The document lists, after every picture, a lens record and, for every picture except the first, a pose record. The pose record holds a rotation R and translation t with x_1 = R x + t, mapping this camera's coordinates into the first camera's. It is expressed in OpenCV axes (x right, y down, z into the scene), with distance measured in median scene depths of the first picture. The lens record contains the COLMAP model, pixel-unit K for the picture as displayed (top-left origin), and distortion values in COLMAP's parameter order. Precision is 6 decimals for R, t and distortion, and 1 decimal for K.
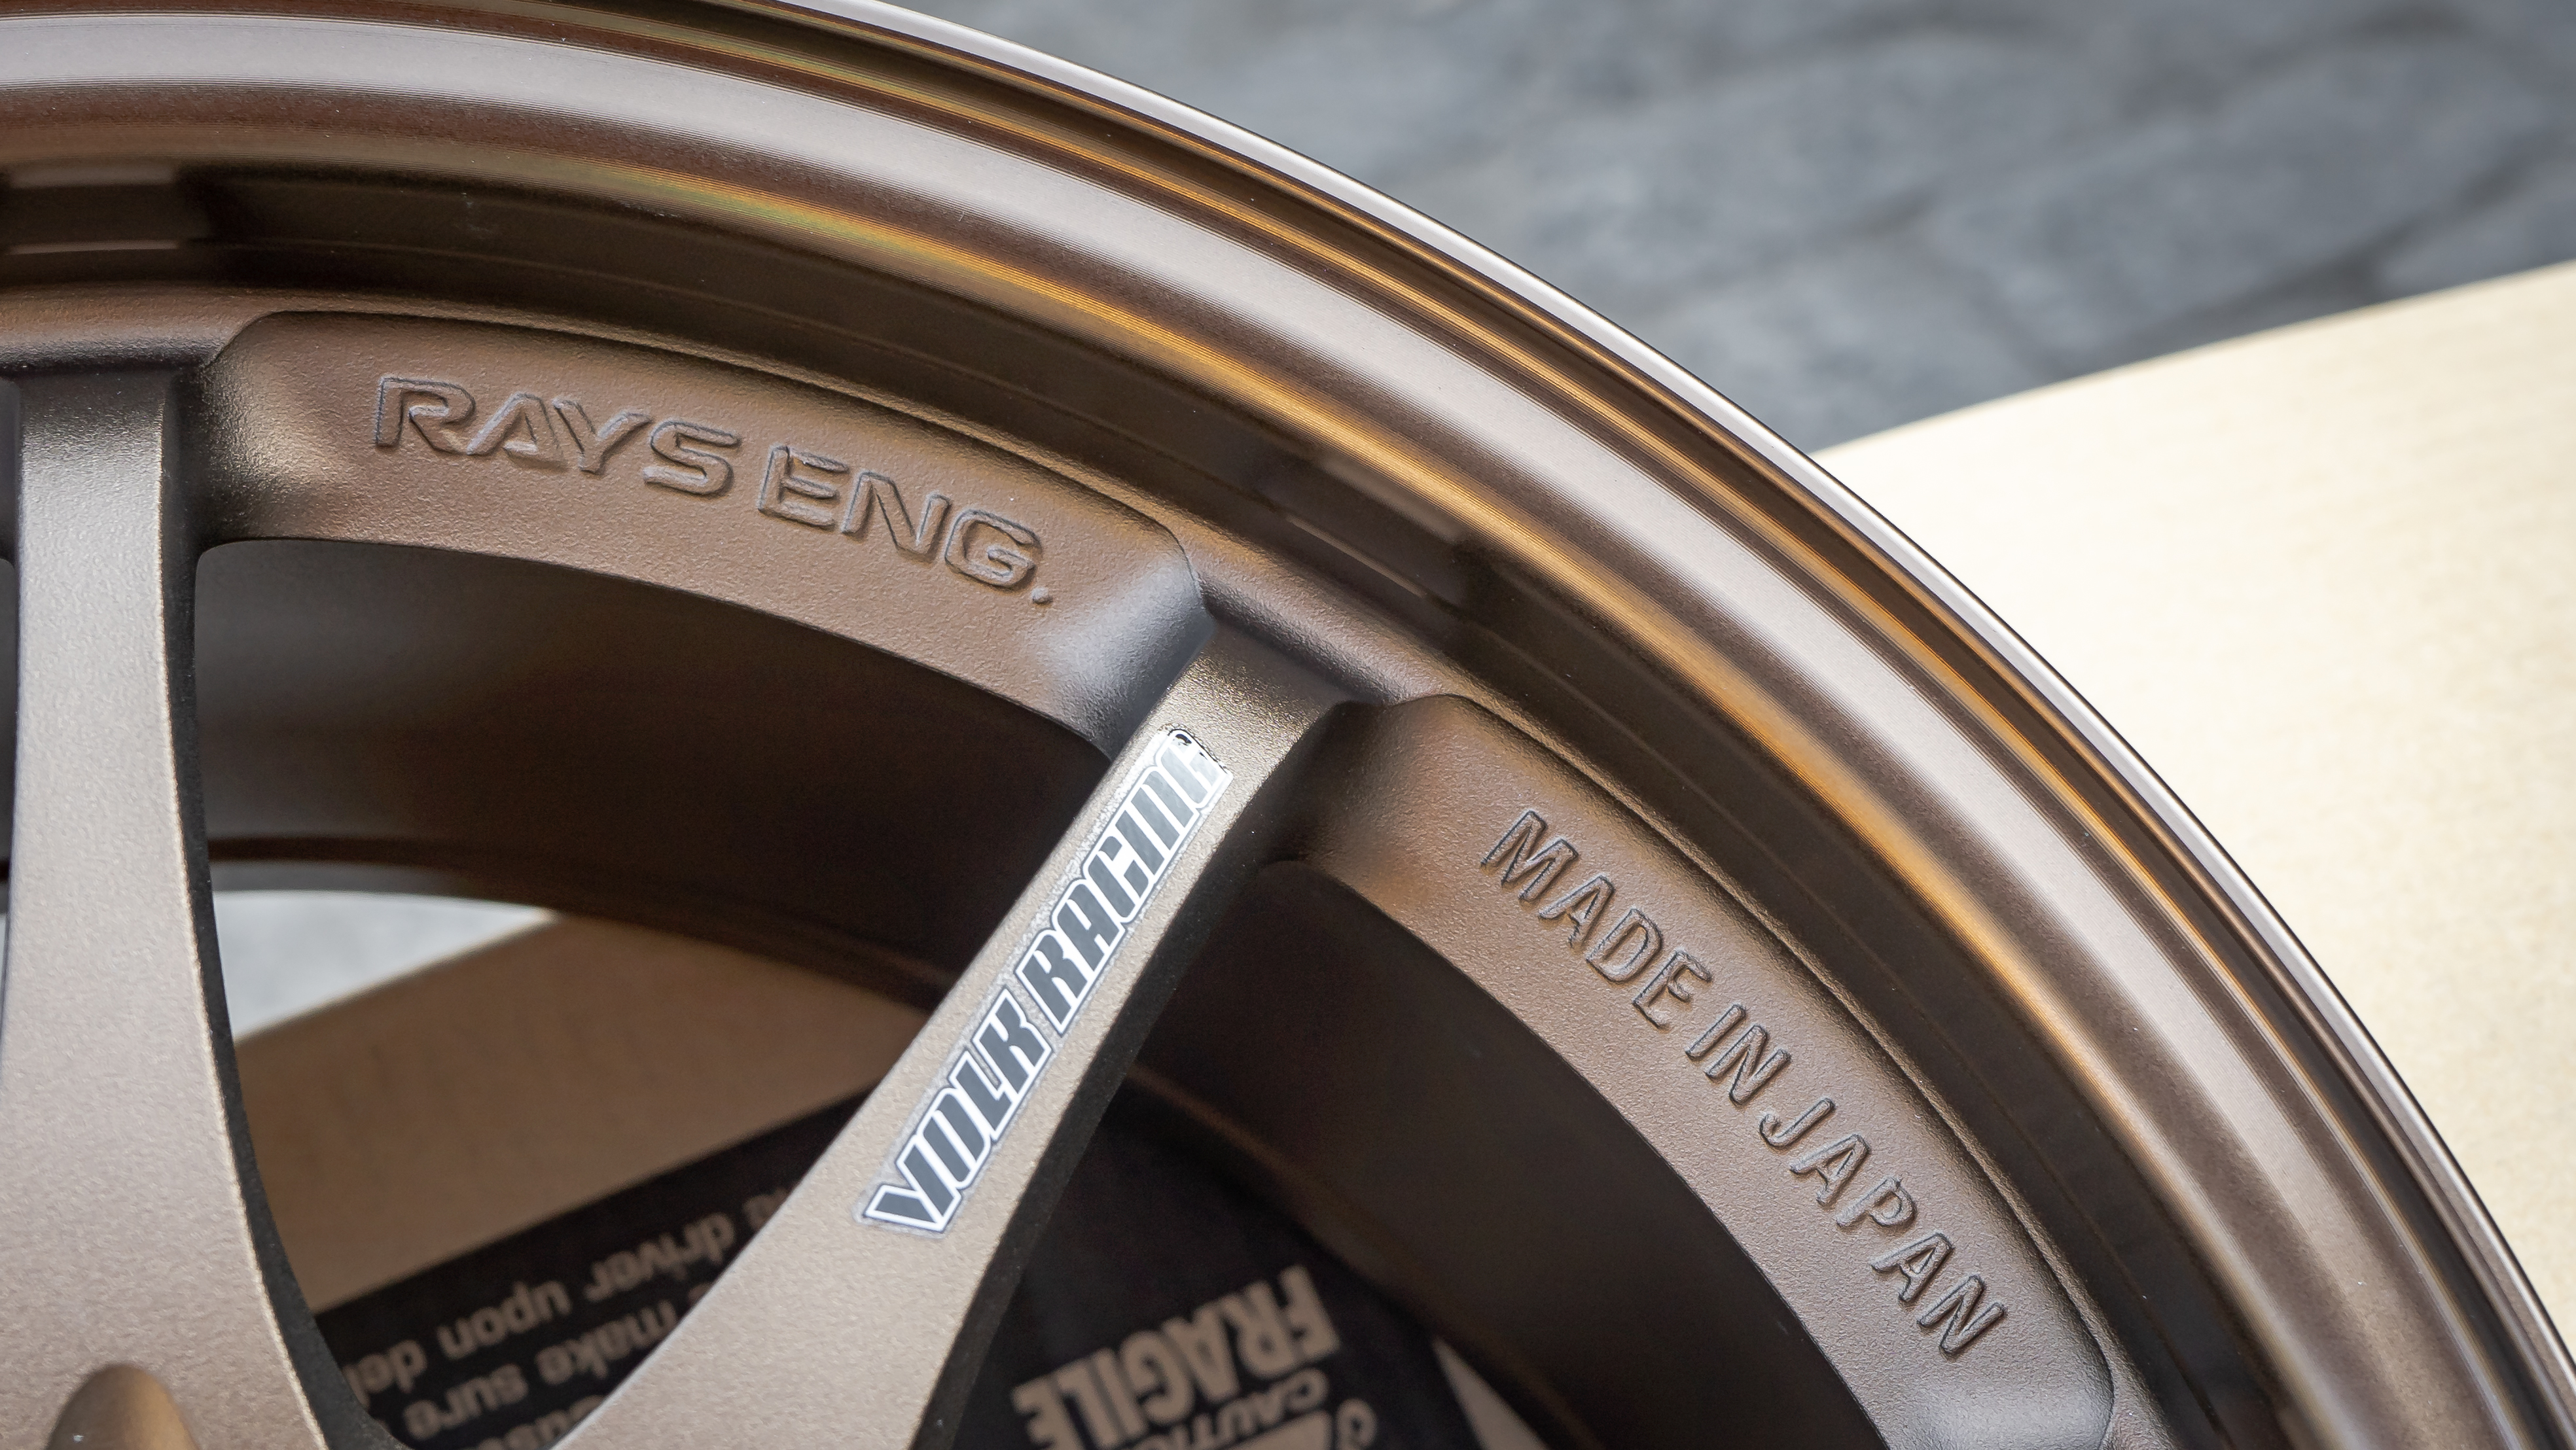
lens RADIAL K [[5152.1, 0, 1288.0], [0, 5152.1, 725.0], [0, 0, 1]] dist [0.009012, -0.115453]
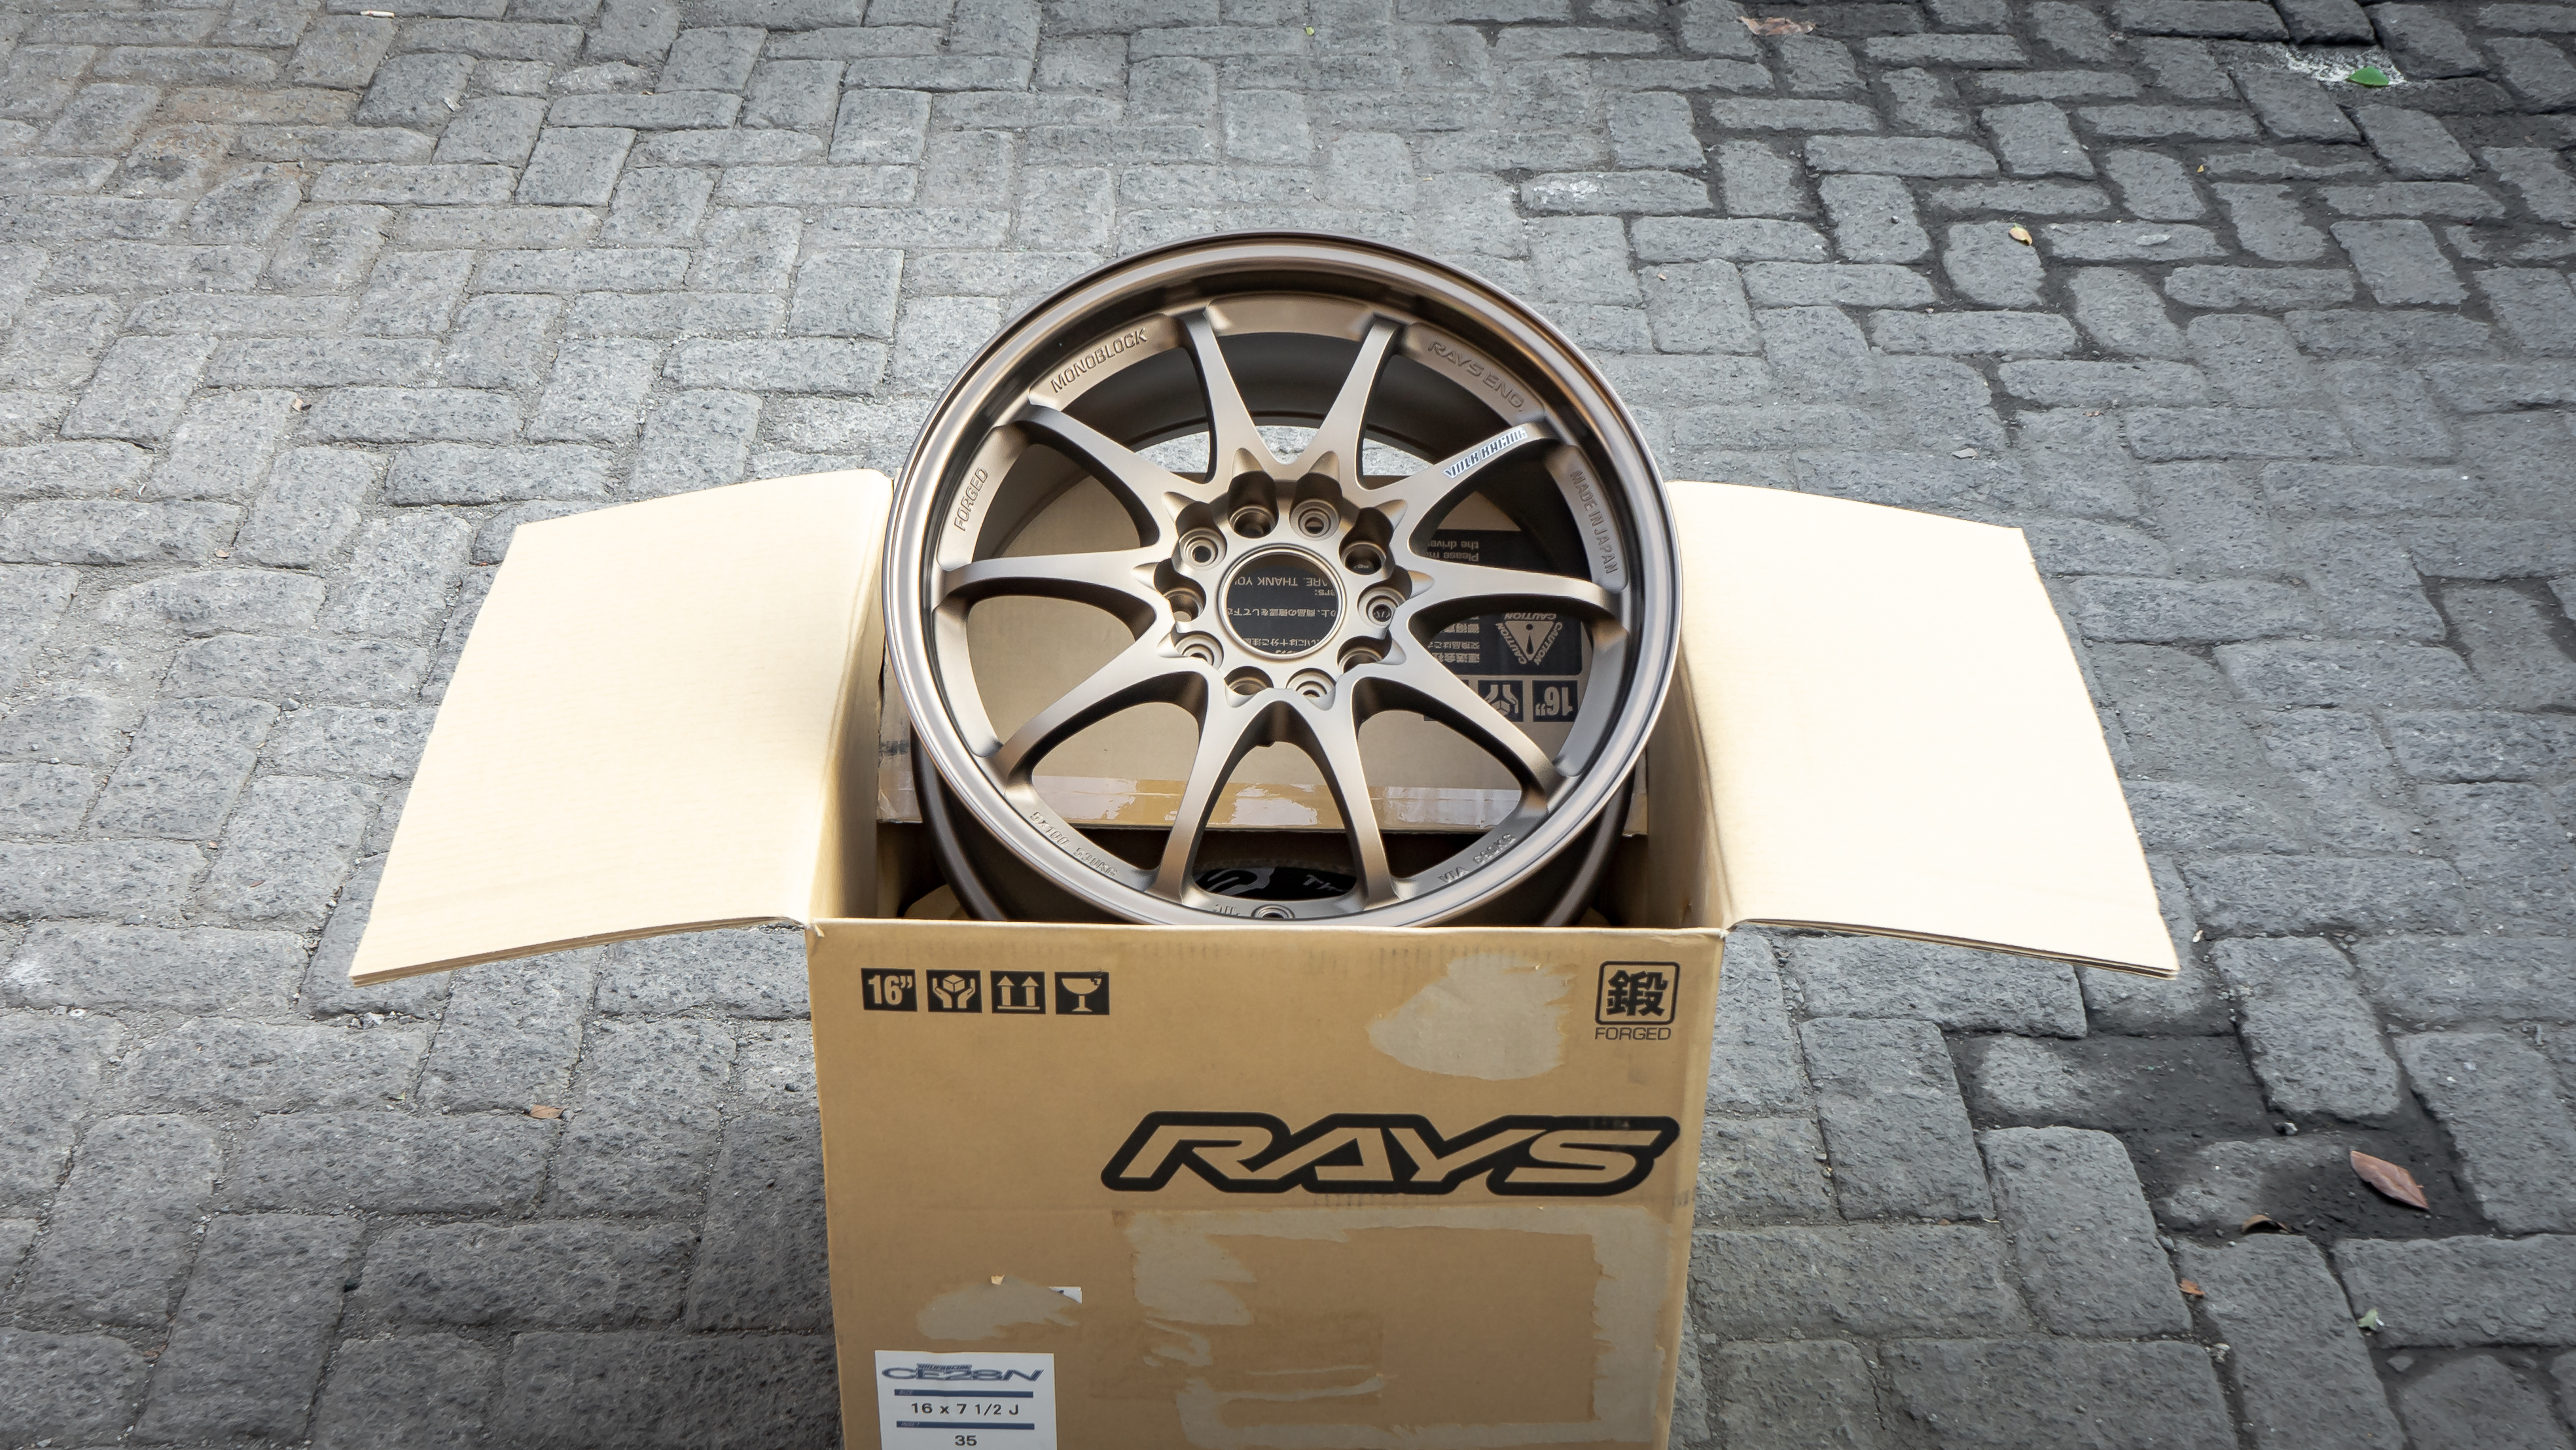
lens RADIAL K [[3328.6, 0, 1288.0], [0, 3328.6, 725.0], [0, 0, 1]] dist [-0.005331, -0.008026]
pose [[0.891497, 0.353846, -0.282888, 0.928385], [-0.363732, 0.931317, 0.018654, 0.339991], [0.270060, 0.086265, 0.958971, -2.721478]]
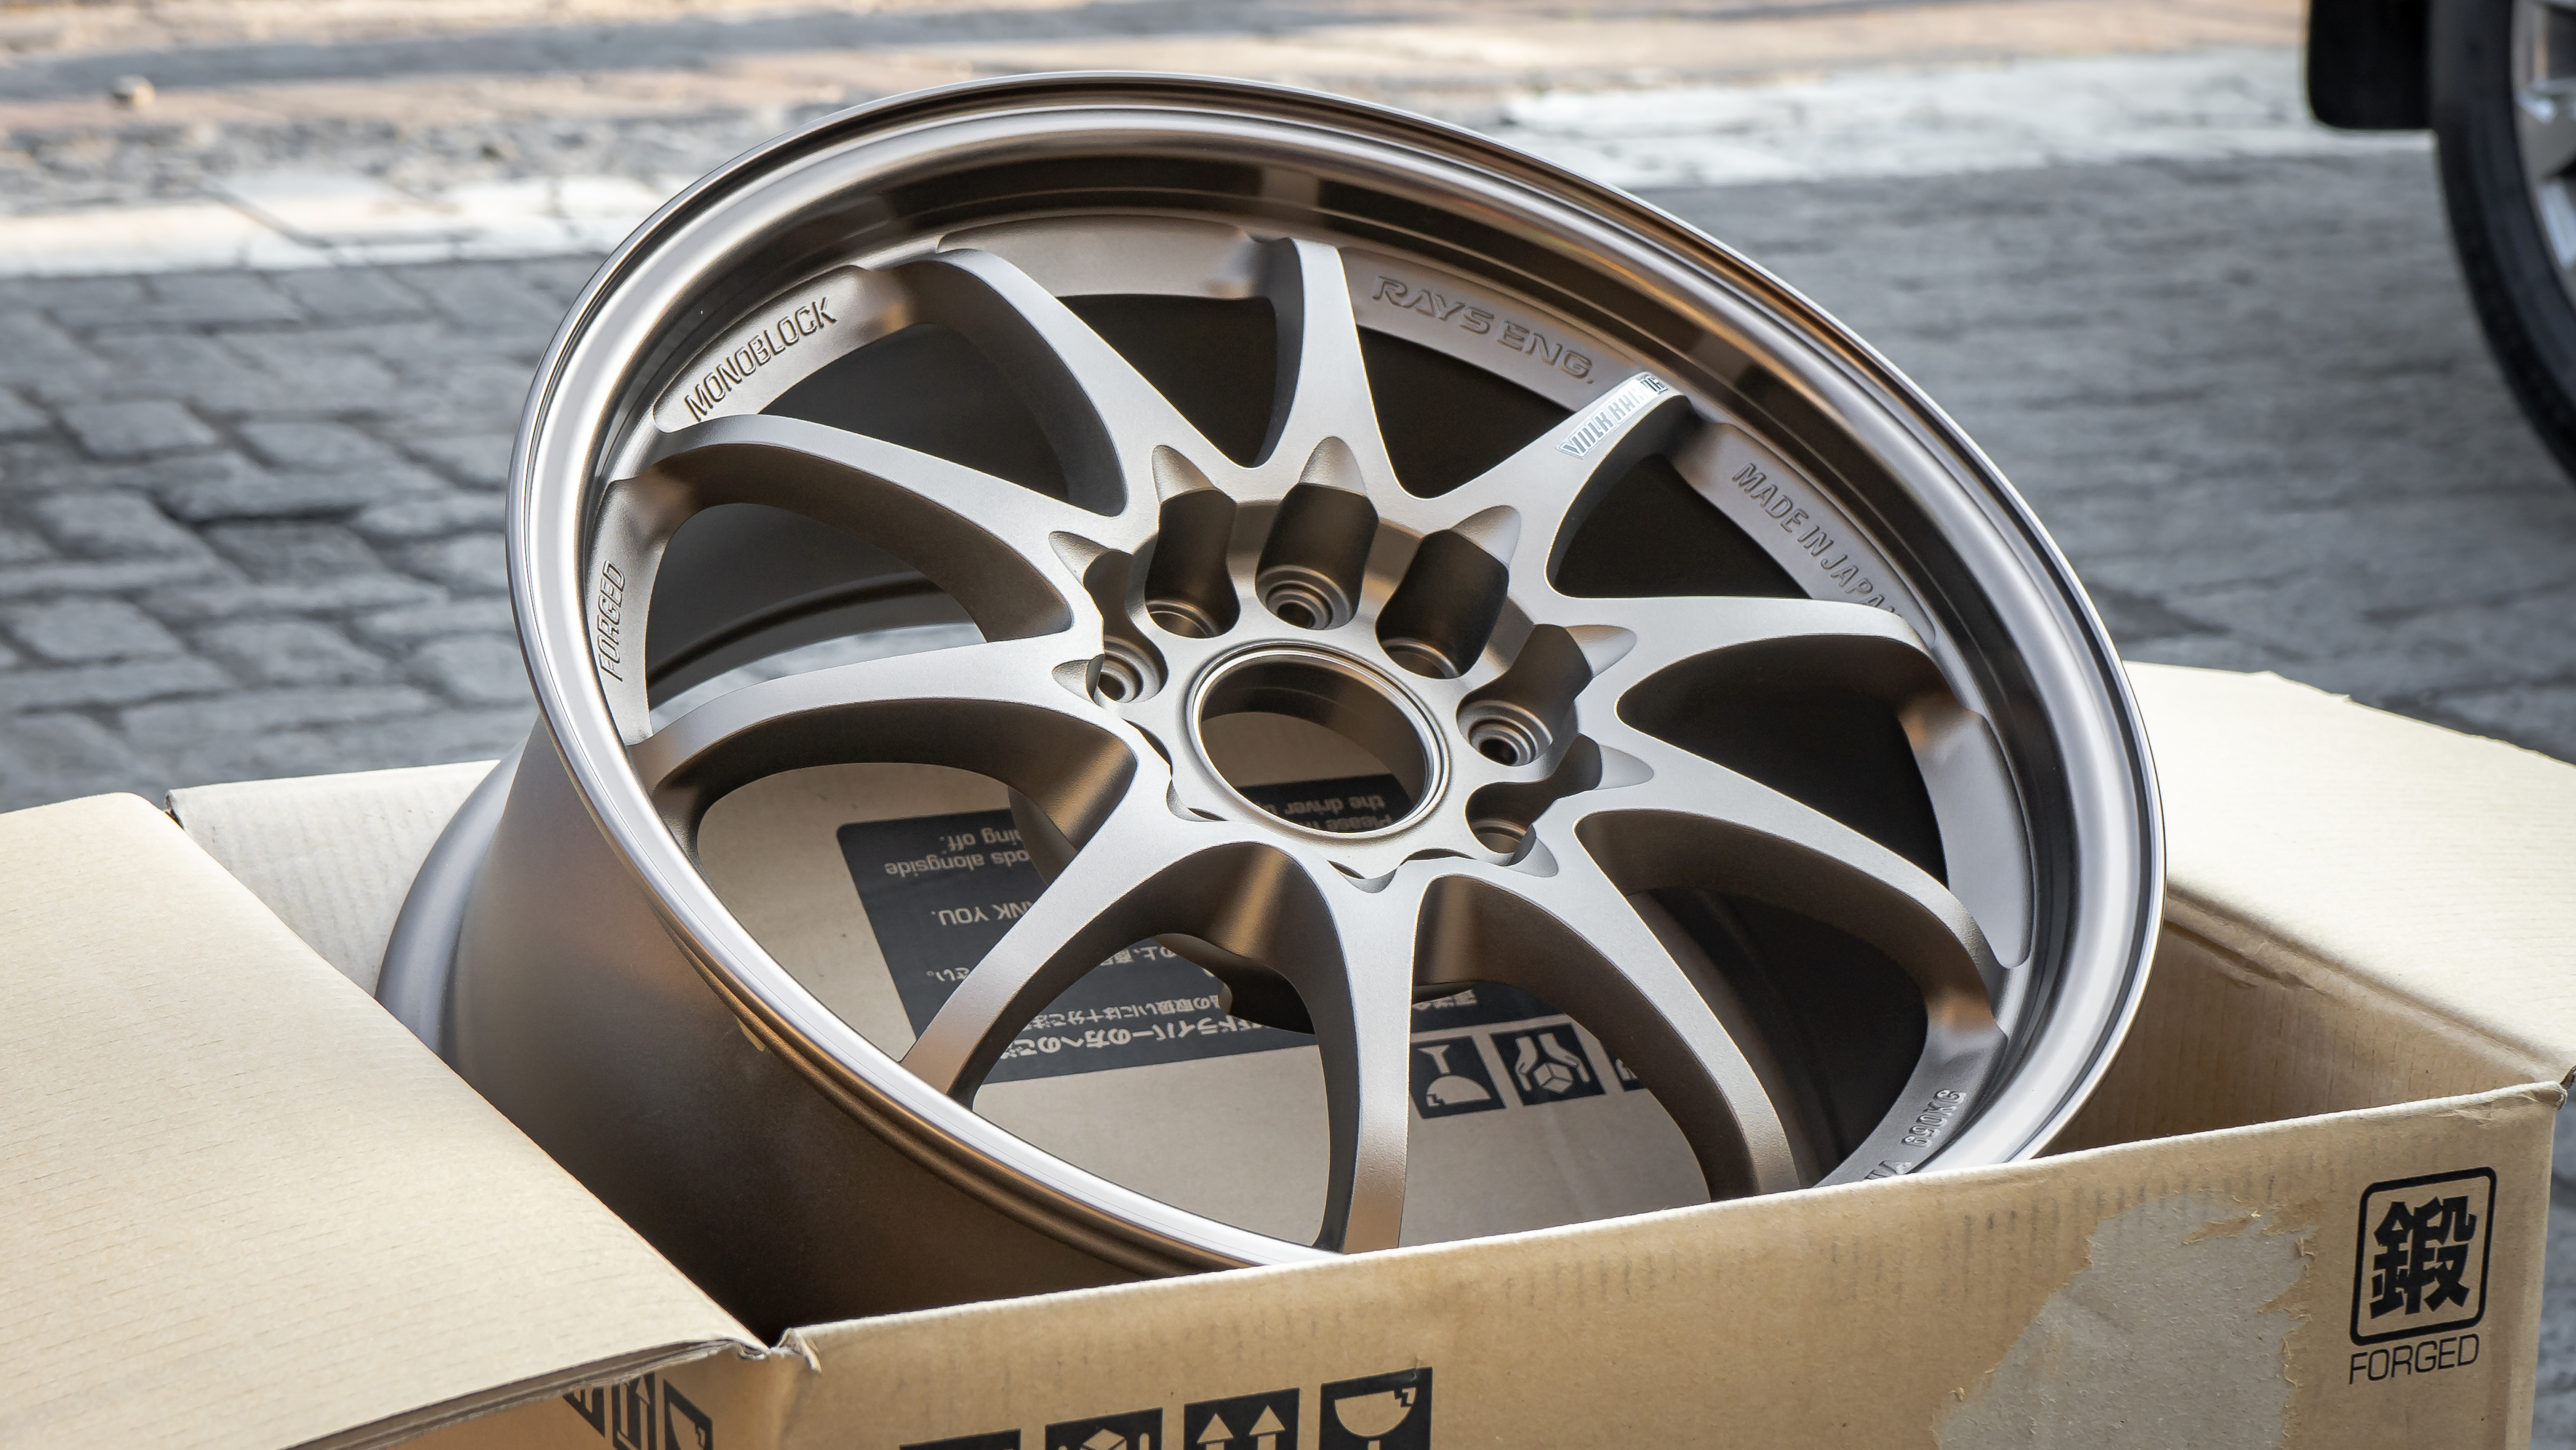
lens RADIAL K [[5874.6, 0, 1288.0], [0, 5874.6, 725.0], [0, 0, 1]] dist [-0.025319, -0.065150]
pose [[0.989081, 0.143222, 0.034733, -0.305976], [-0.119282, 0.916406, -0.382064, 1.449998], [-0.086549, 0.373749, 0.923483, -1.988183]]
